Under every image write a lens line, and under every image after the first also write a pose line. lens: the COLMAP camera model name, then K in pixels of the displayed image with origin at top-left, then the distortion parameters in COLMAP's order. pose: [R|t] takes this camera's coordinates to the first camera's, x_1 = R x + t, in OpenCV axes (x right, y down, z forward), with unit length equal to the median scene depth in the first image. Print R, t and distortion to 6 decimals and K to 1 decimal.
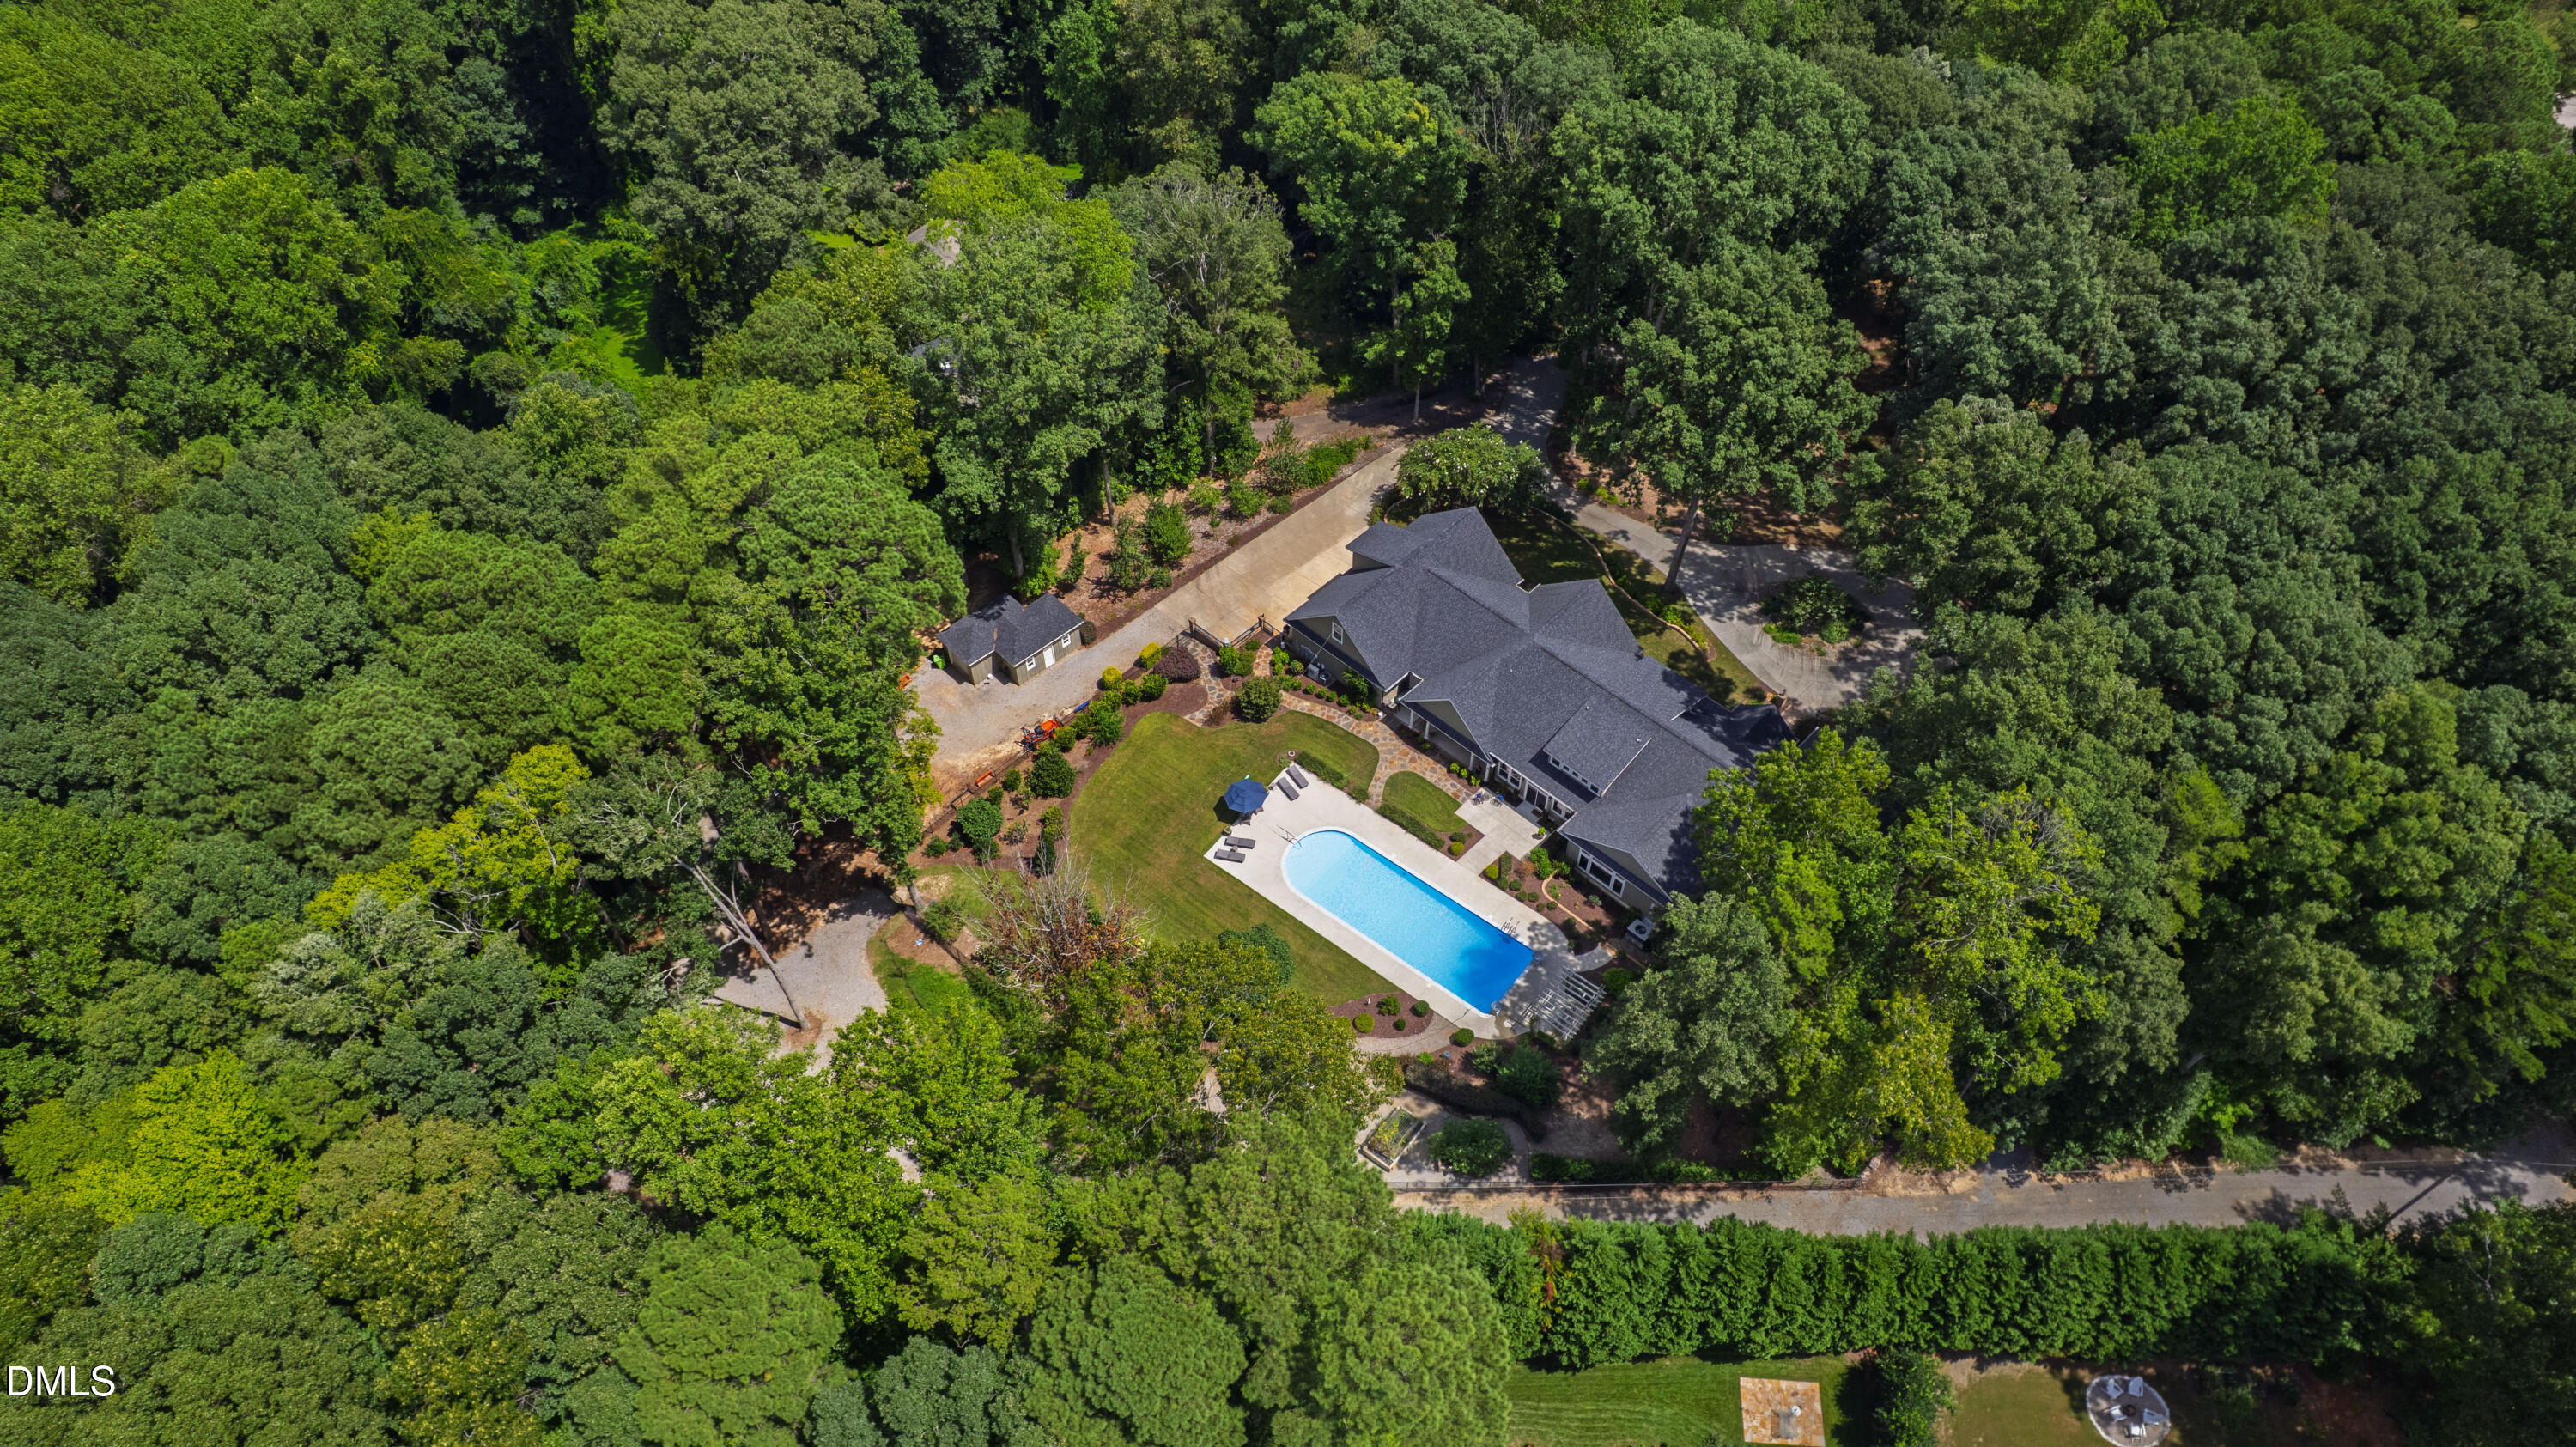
lens RADIAL K [[1668.3, 0, 1288.0], [0, 1668.3, 723.5], [0, 0, 1]] dist [-0.072795, 0.068967]
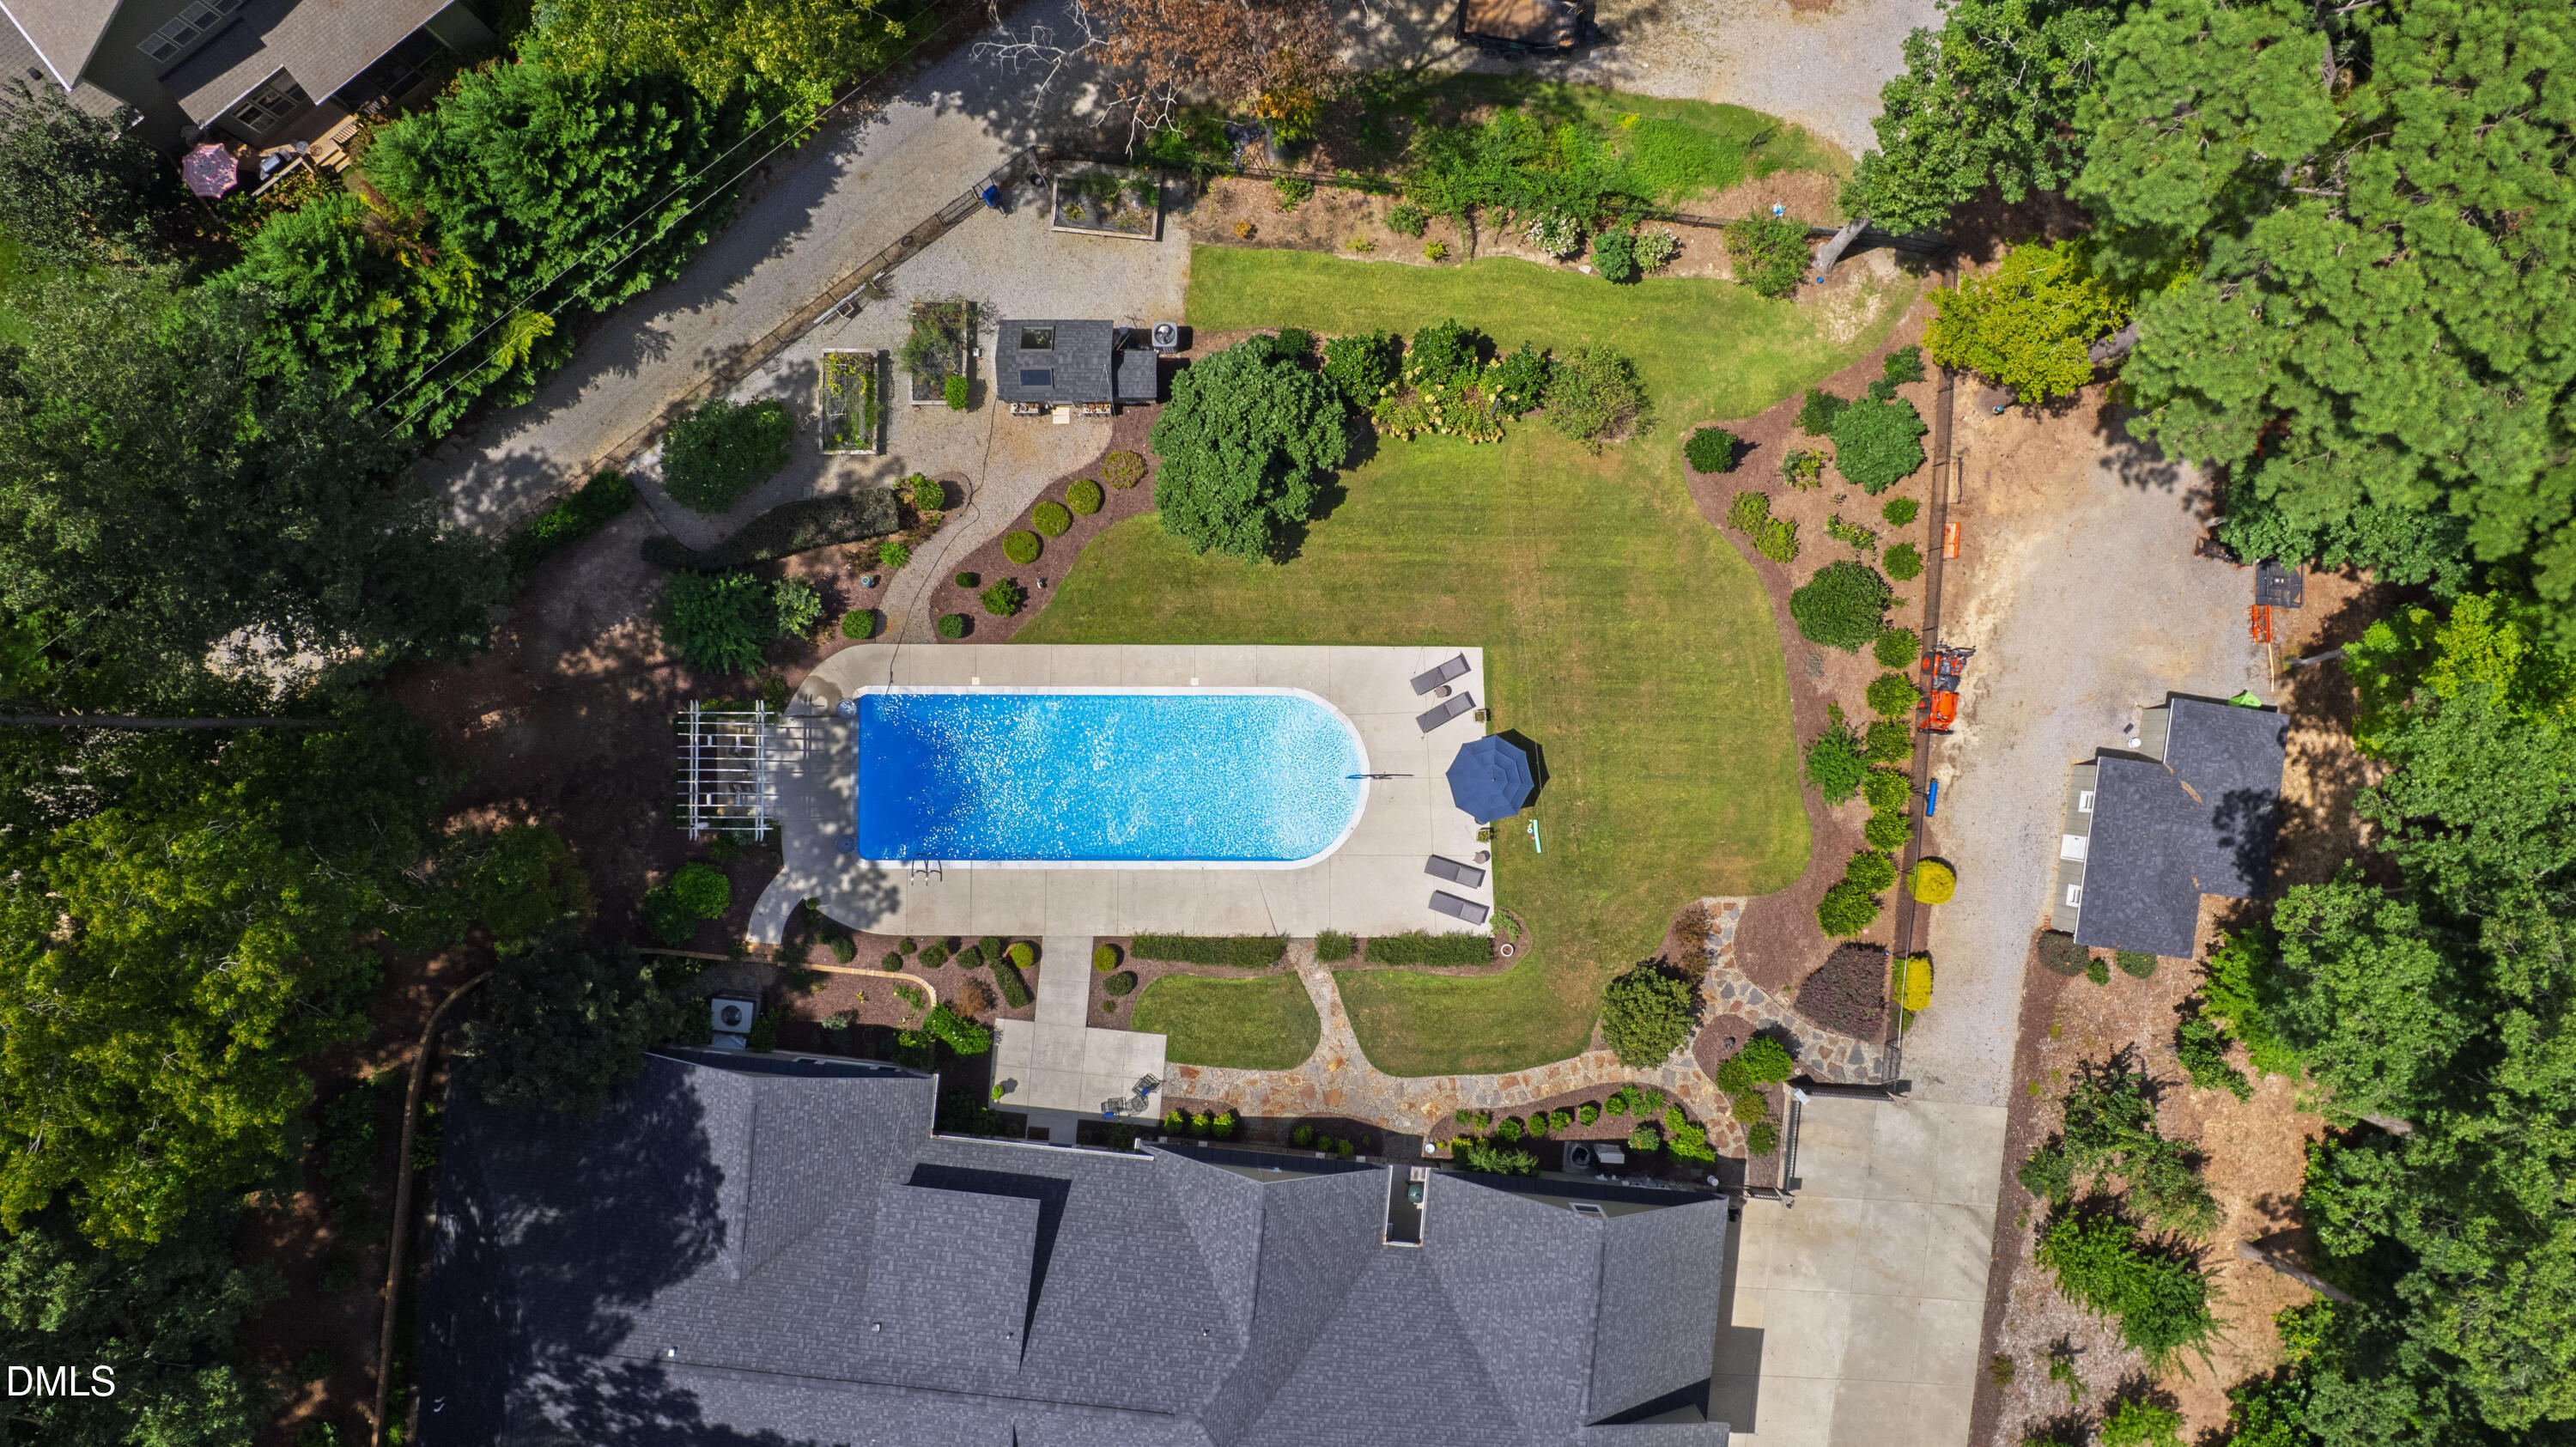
lens RADIAL K [[1668.3, 0, 1288.0], [0, 1668.3, 723.5], [0, 0, 1]] dist [-0.072795, 0.068967]
pose [[-0.782538, 0.622569, -0.006485, 0.014828], [-0.474252, -0.589299, 0.654073, -0.238544], [0.403384, 0.514913, 0.756404, 0.577679]]
